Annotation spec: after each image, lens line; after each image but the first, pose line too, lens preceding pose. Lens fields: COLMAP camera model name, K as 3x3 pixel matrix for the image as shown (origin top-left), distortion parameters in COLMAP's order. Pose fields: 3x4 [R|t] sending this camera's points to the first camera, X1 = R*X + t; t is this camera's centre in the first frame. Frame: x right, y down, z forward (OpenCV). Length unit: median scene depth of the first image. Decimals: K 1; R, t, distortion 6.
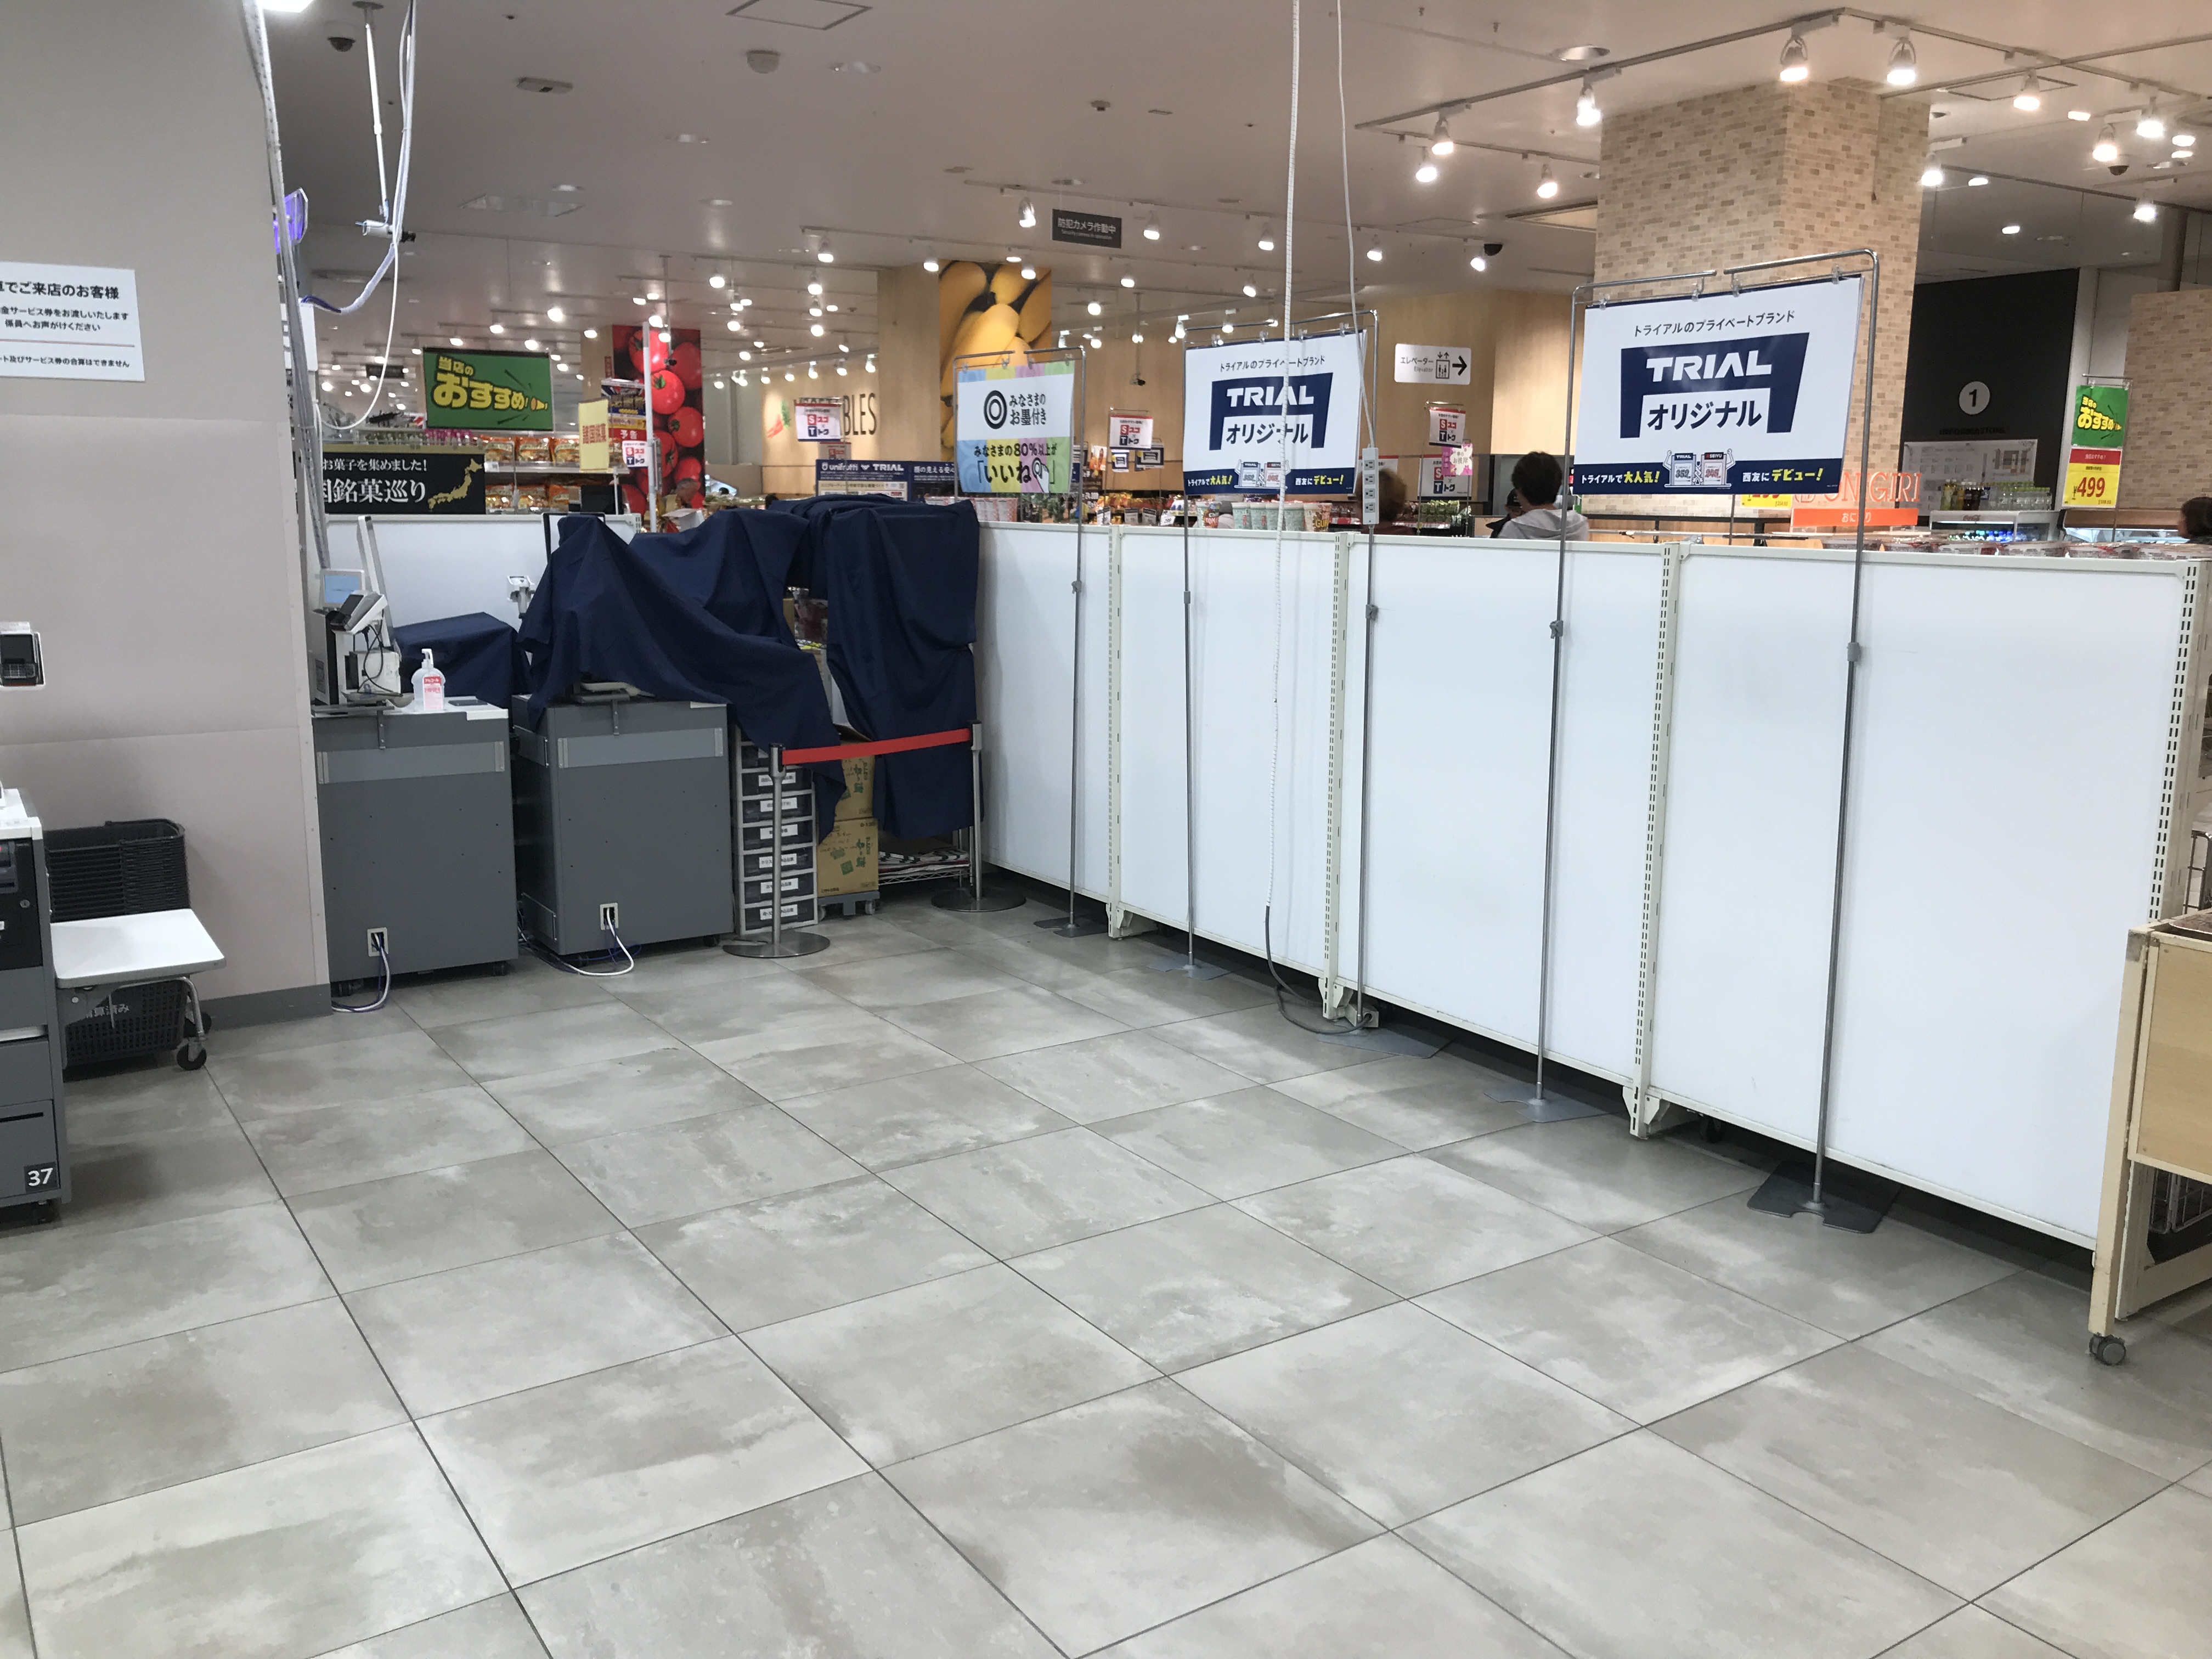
lens RADIAL K [[1806.1, 0, 1102.6], [0, 1806.1, 816.5], [0, 0, 1]] dist [0.045710, -0.052906]
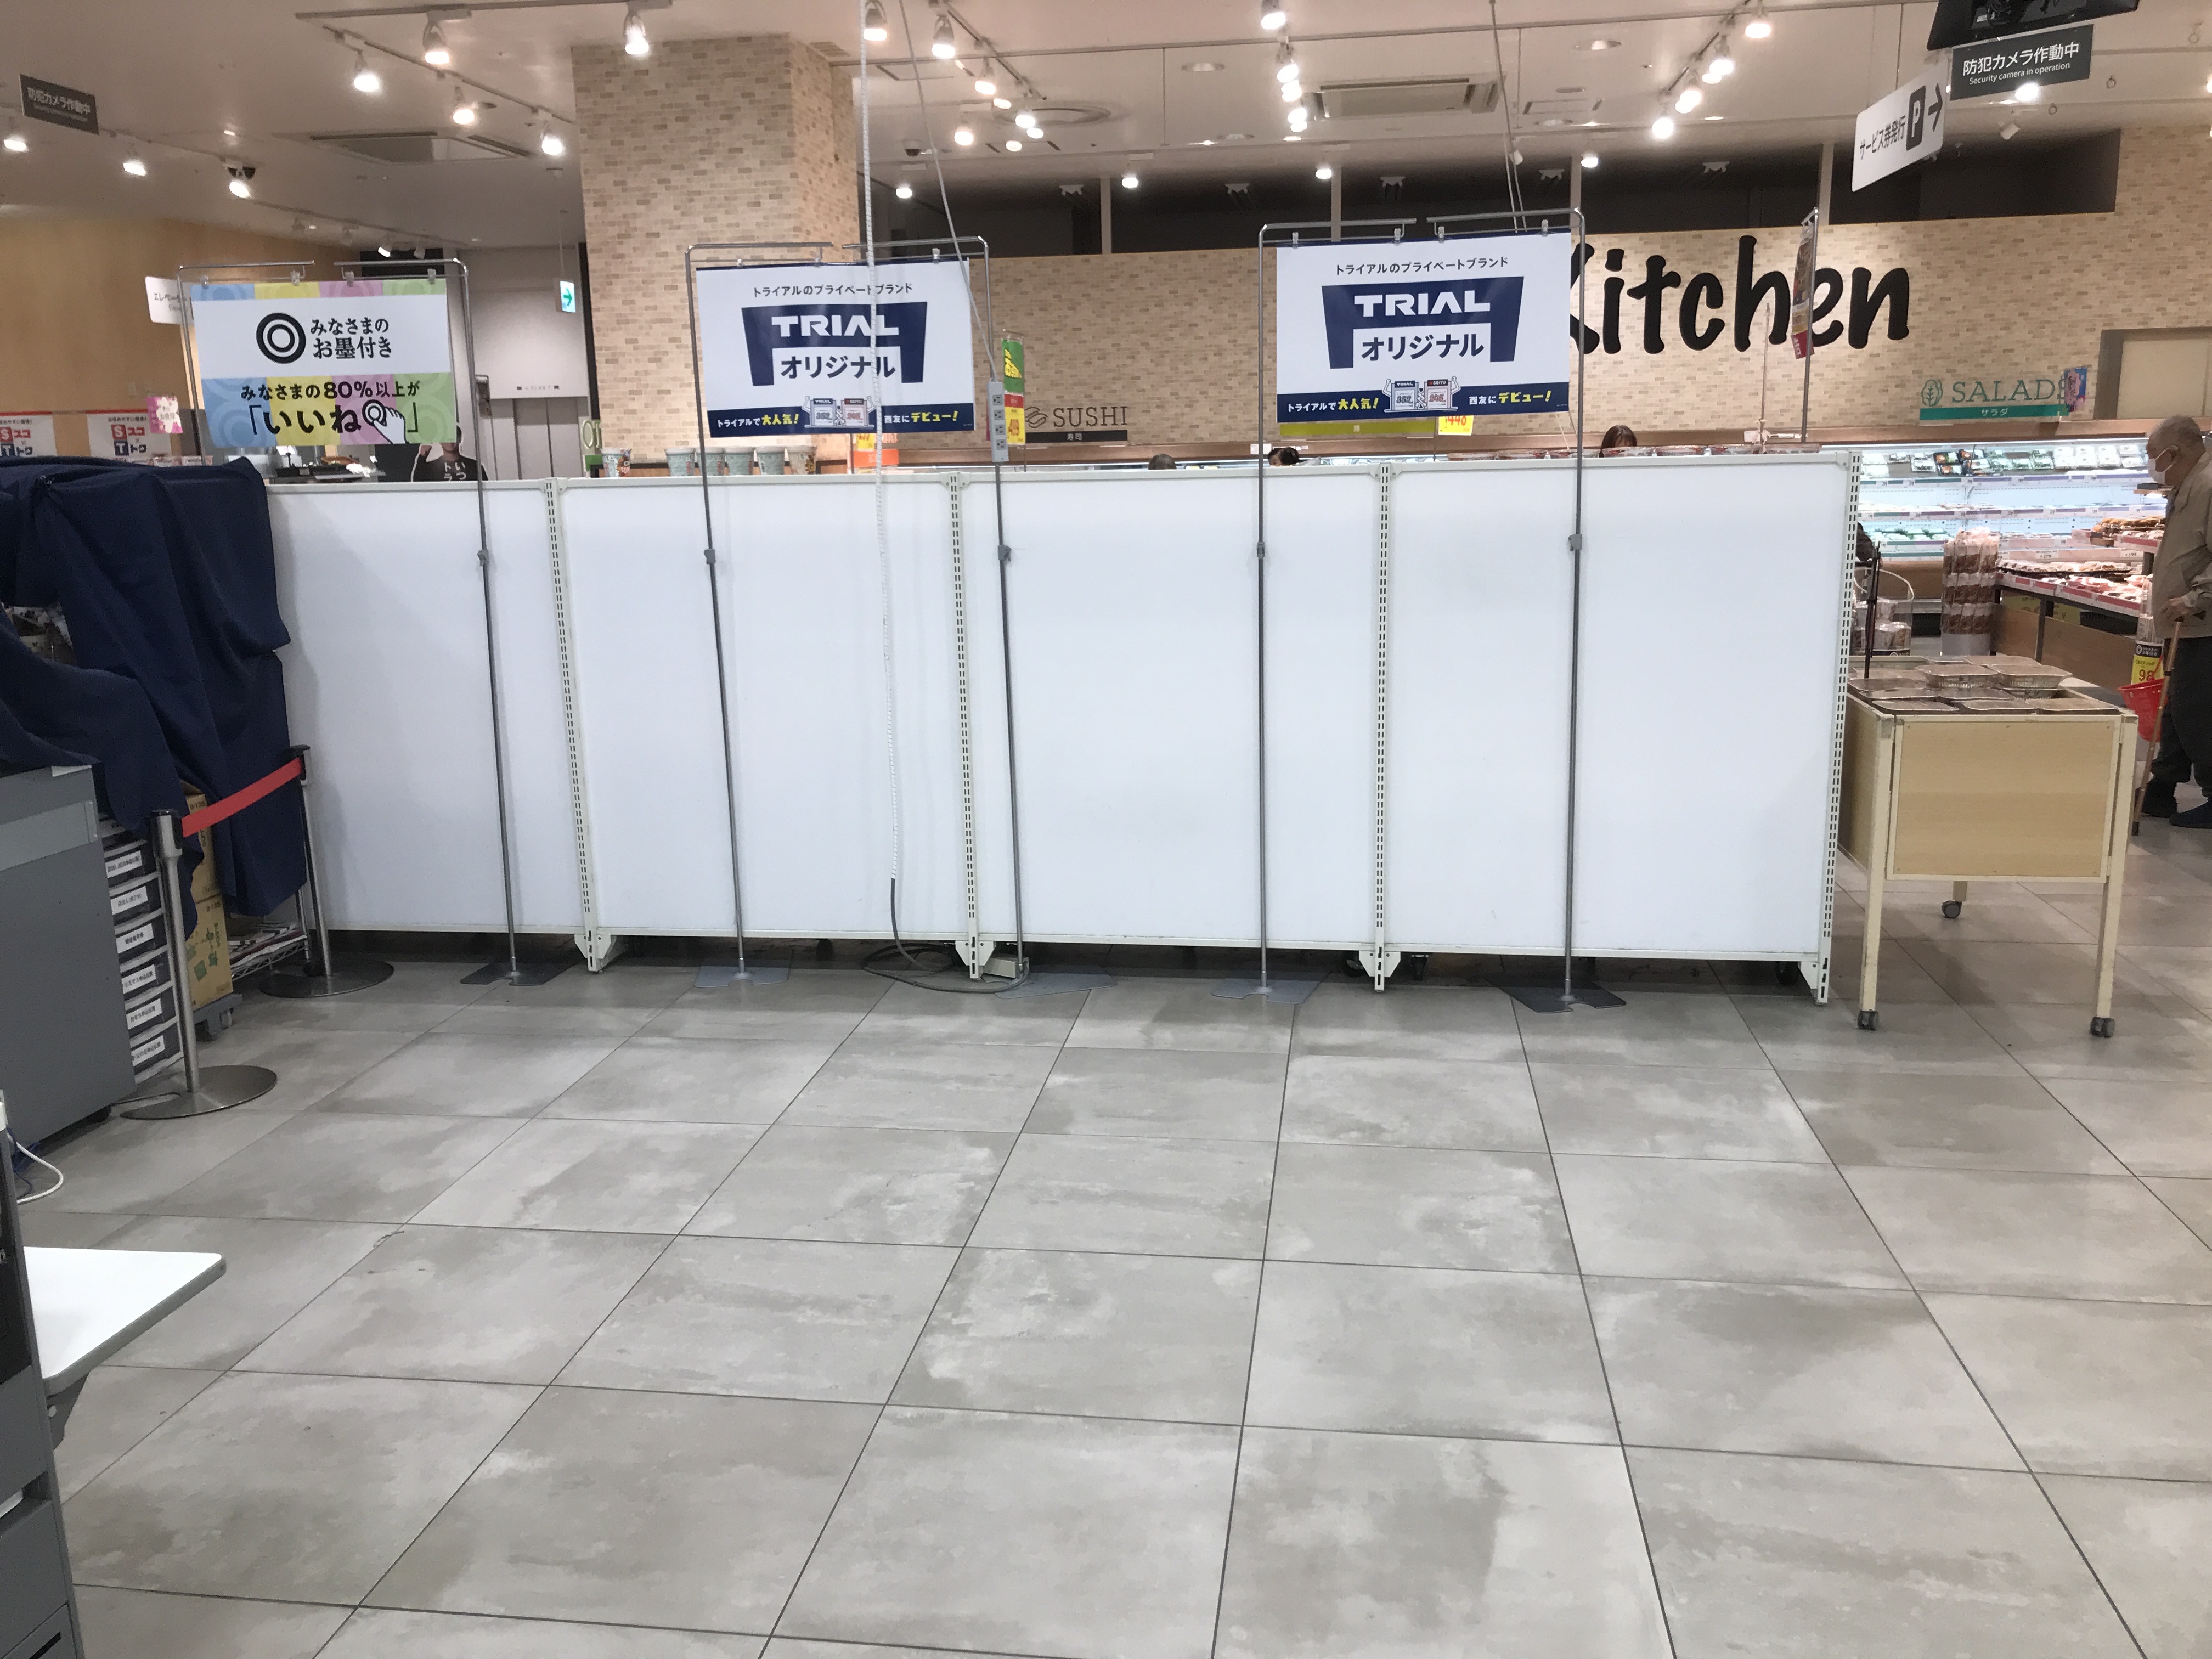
lens RADIAL K [[1806.1, 0, 1100.9], [0, 1806.1, 808.7], [0, 0, 1]] dist [0.045710, -0.052906]
pose [[0.672429, -0.171787, 0.719950, -0.564580], [0.159567, 0.983466, 0.085630, -0.054991], [-0.722757, 0.057300, 0.688723, 0.317963]]
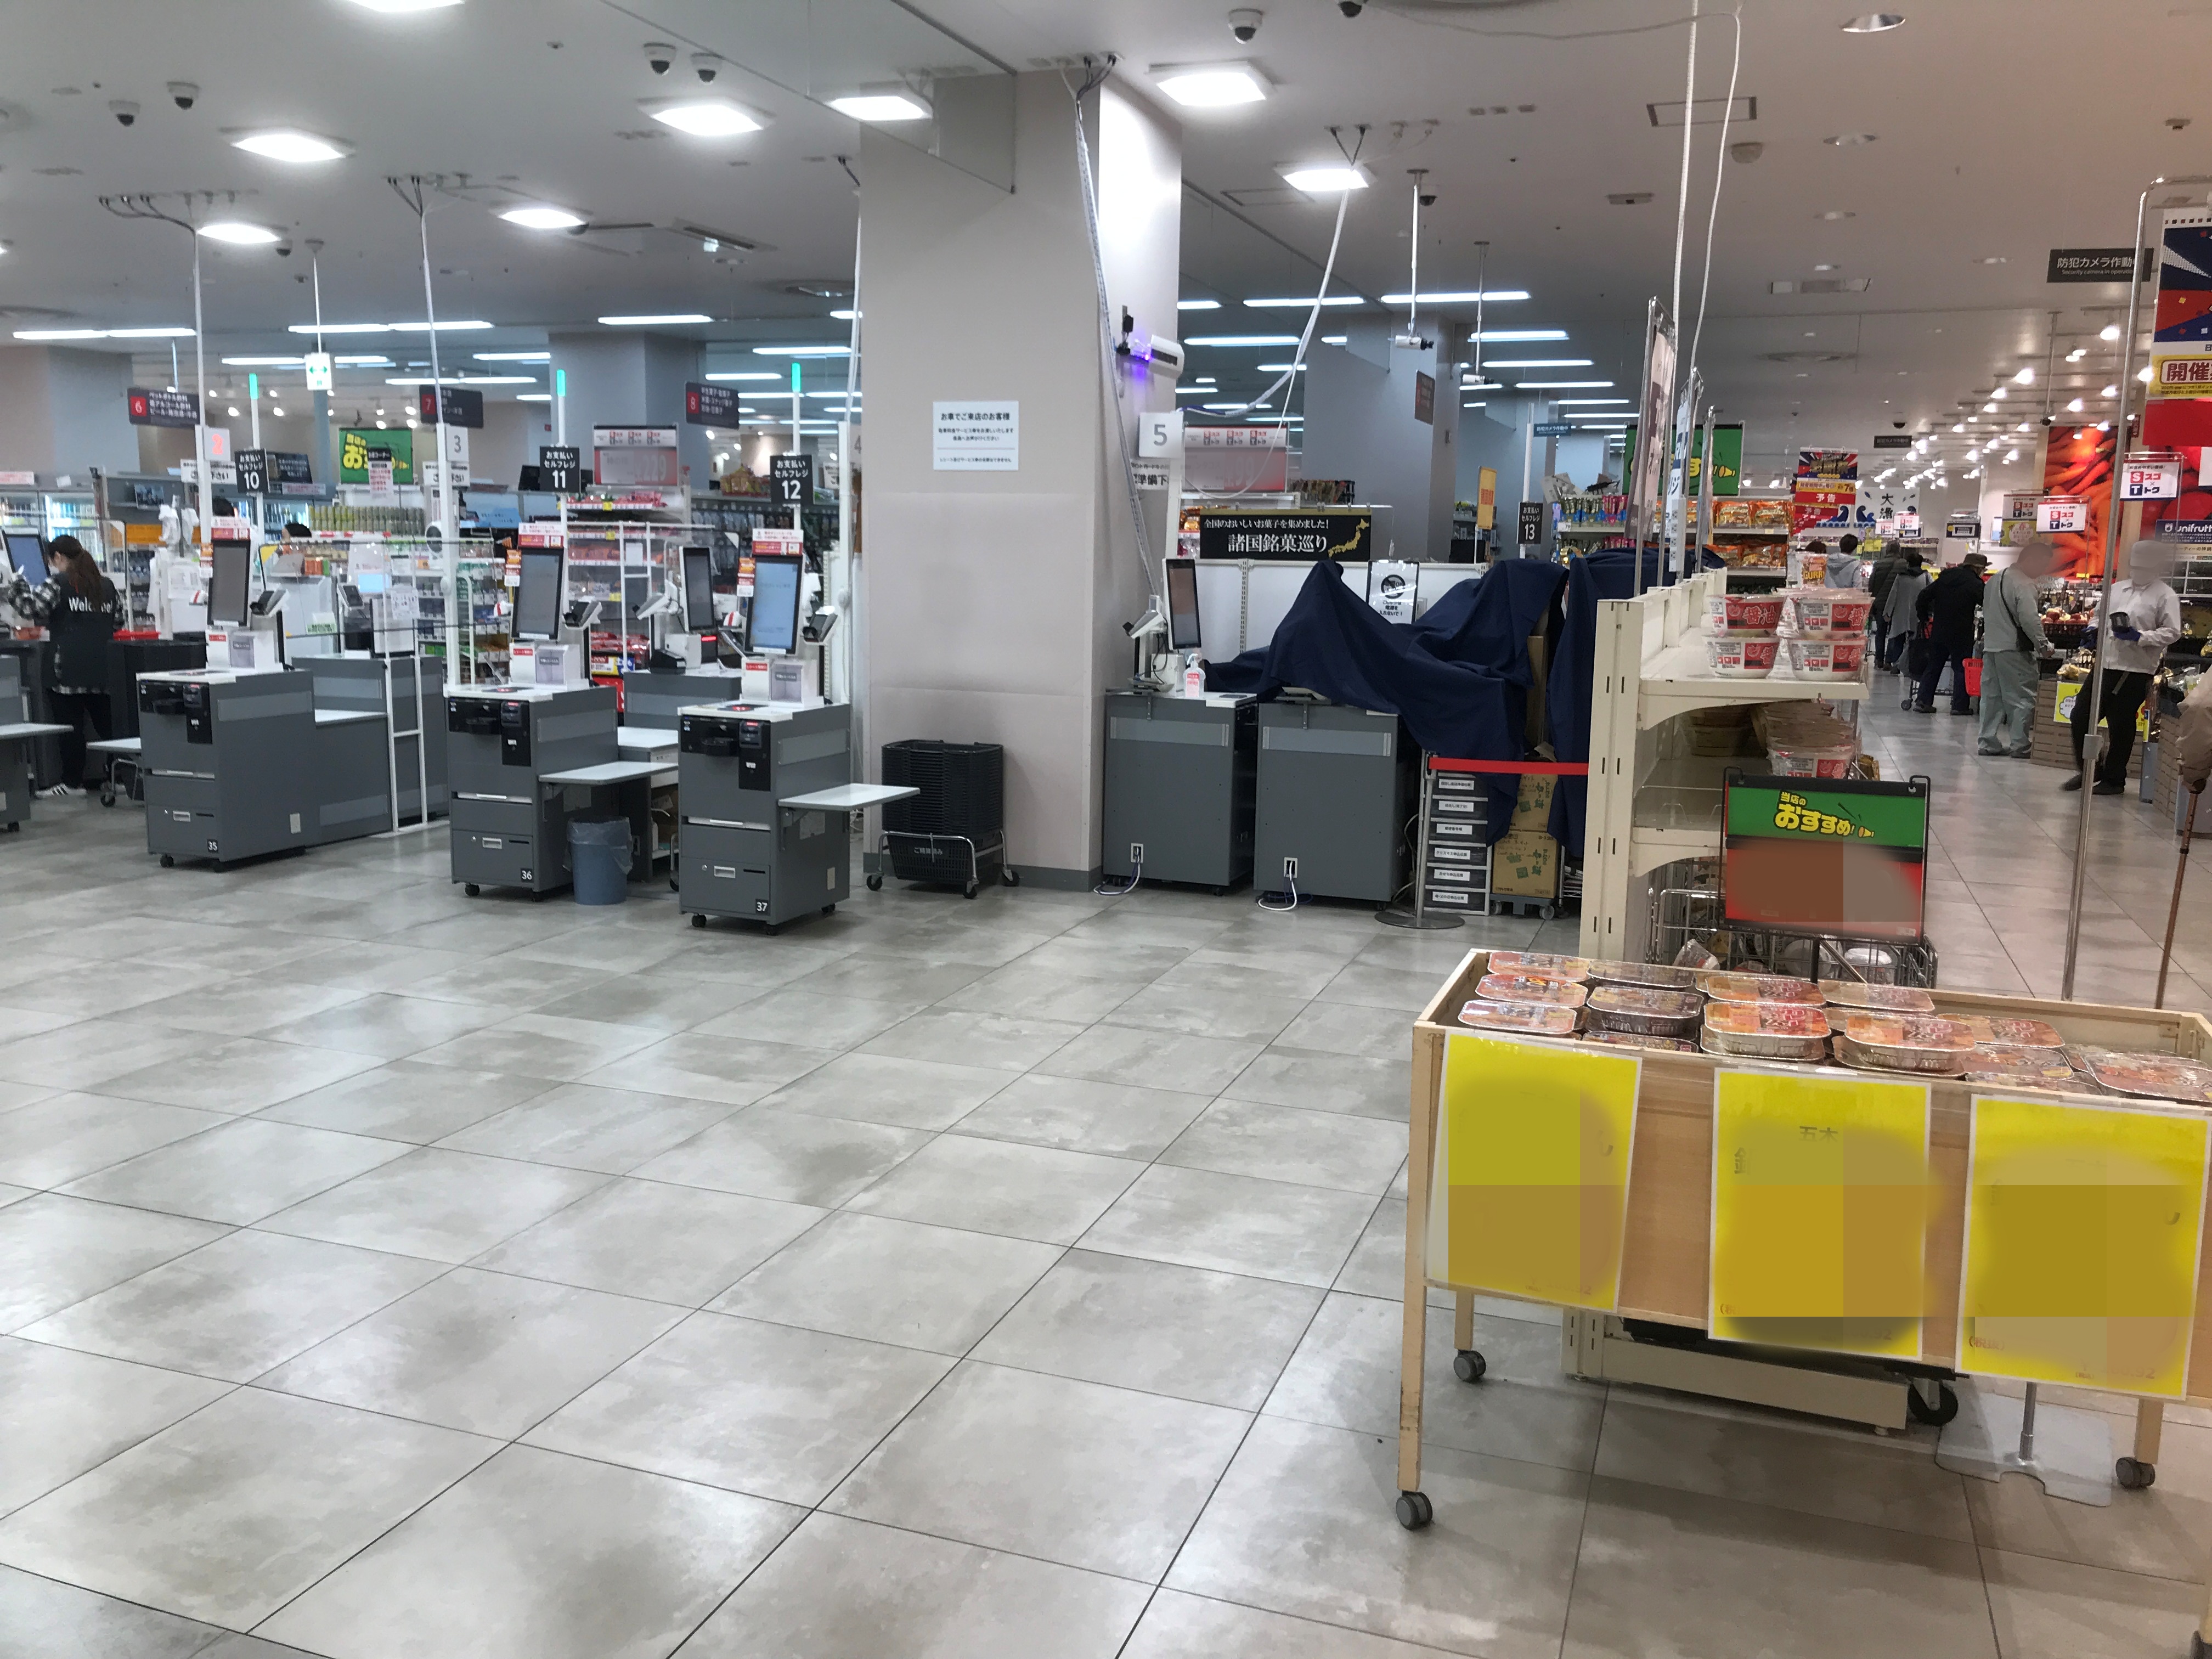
lens RADIAL K [[1806.1, 0, 1098.8], [0, 1806.1, 832.6], [0, 0, 1]] dist [0.045710, -0.052906]
pose [[0.588363, 0.133526, -0.797496, 0.833445], [-0.156723, 0.986400, 0.049530, -0.015186], [0.793263, 0.095845, 0.601288, 0.133860]]
